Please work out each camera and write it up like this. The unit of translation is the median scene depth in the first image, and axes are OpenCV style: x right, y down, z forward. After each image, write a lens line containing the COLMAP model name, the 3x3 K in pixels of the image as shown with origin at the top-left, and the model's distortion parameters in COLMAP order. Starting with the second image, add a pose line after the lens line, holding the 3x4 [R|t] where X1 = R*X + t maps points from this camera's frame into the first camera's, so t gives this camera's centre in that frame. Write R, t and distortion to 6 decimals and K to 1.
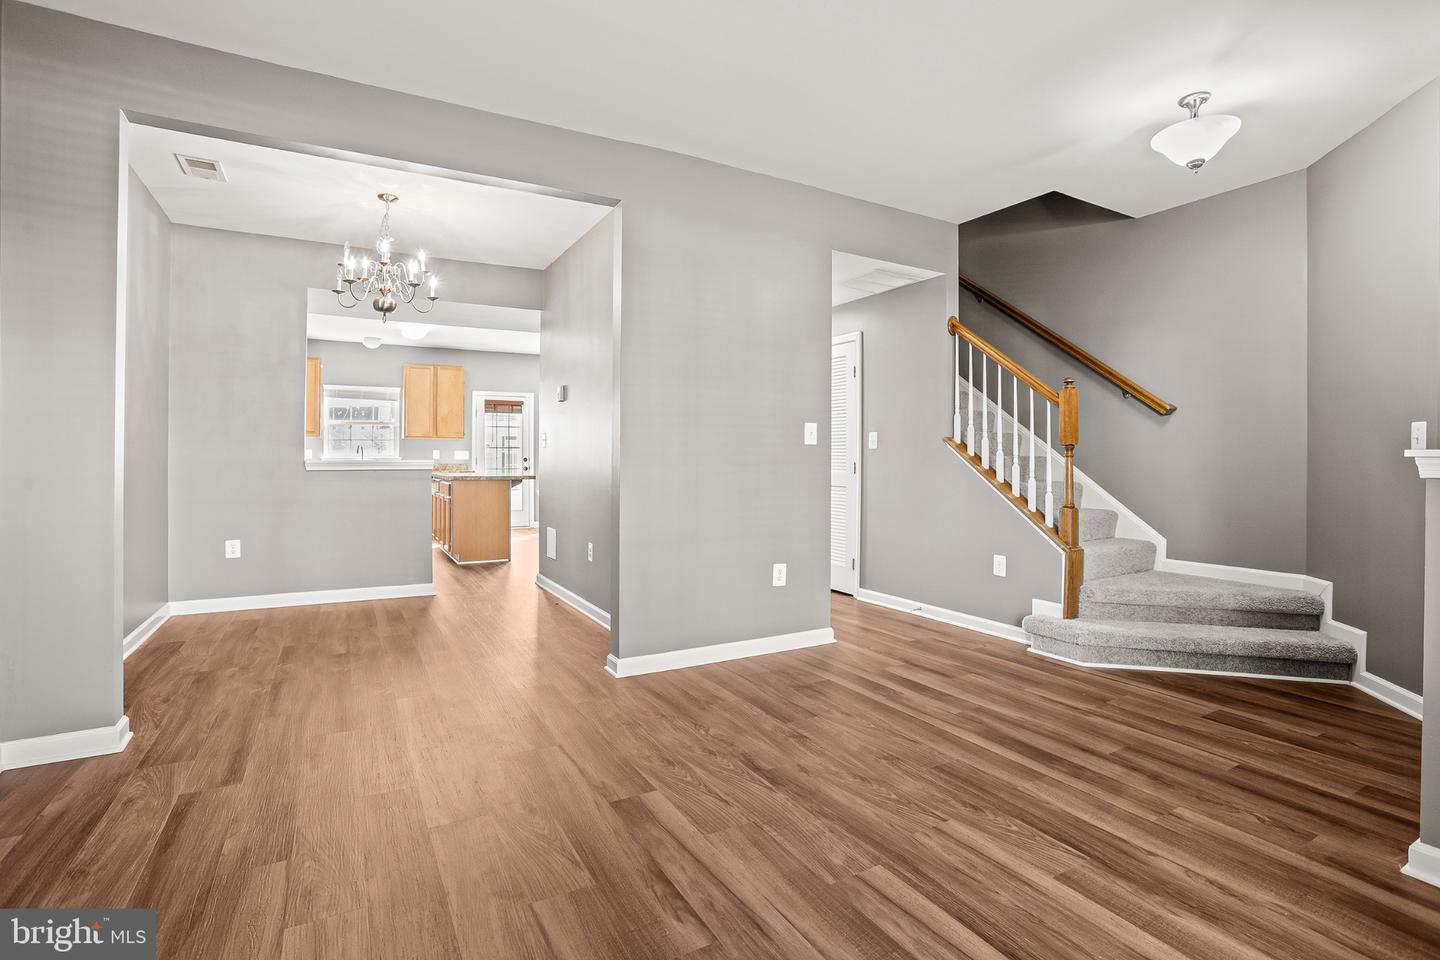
lens RADIAL K [[675.2, 0, 622.4], [0, 675.2, 470.1], [0, 0, 1]] dist [-0.032036, 0.010154]
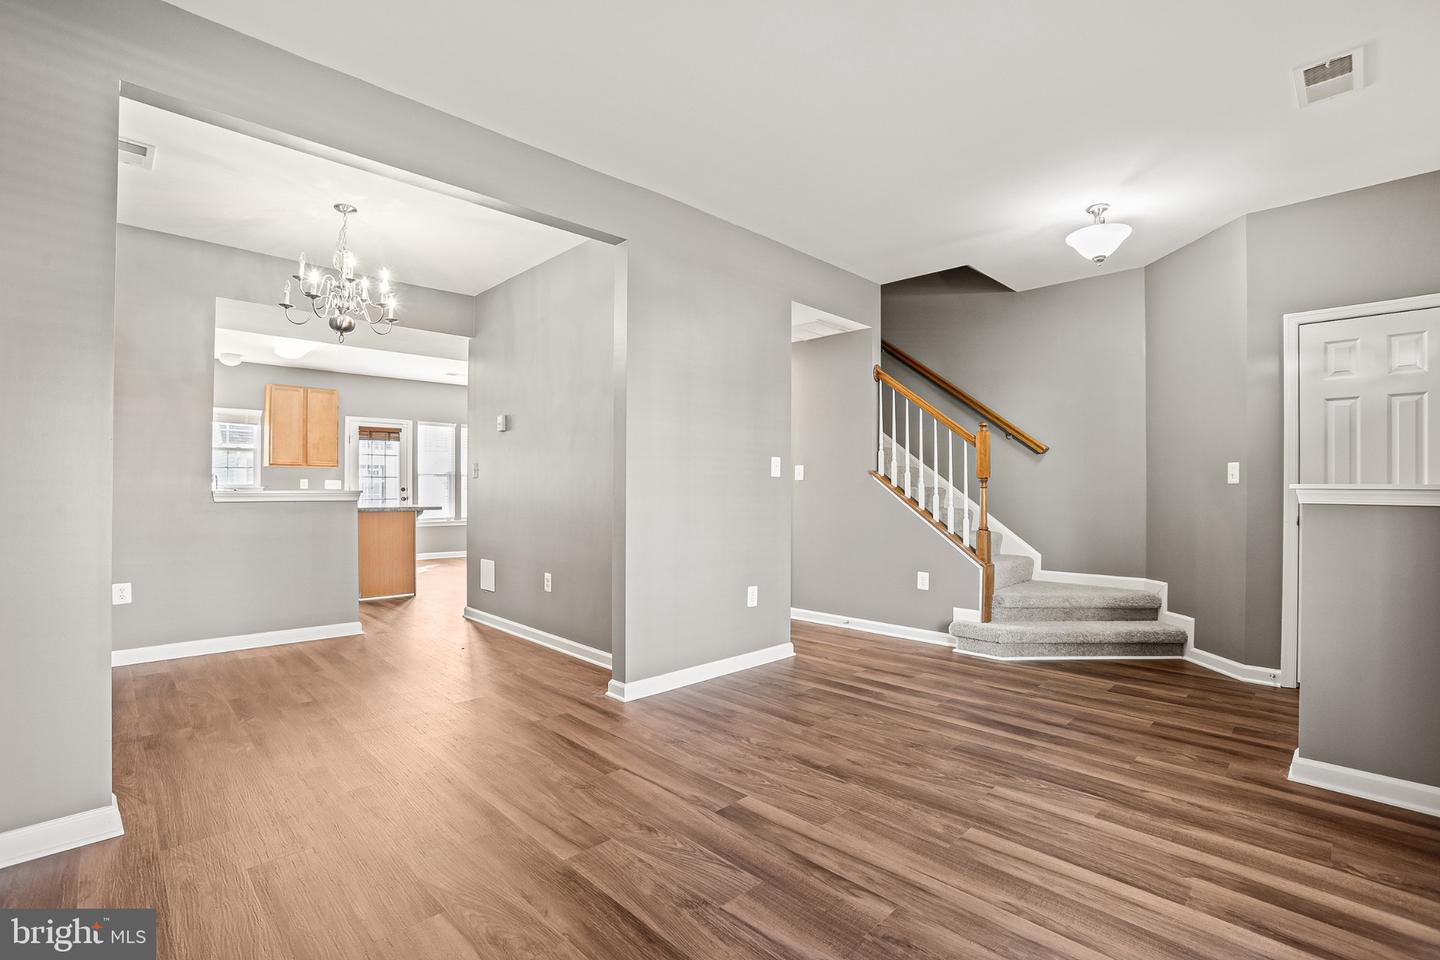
lens RADIAL K [[675.2, 0, 646.6], [0, 675.2, 501.8], [0, 0, 1]] dist [-0.032036, 0.010154]
pose [[0.963149, -0.006424, 0.268891, -0.244882], [0.005530, 0.999976, 0.004082, -0.003137], [-0.268911, -0.002444, 0.963162, -0.002112]]
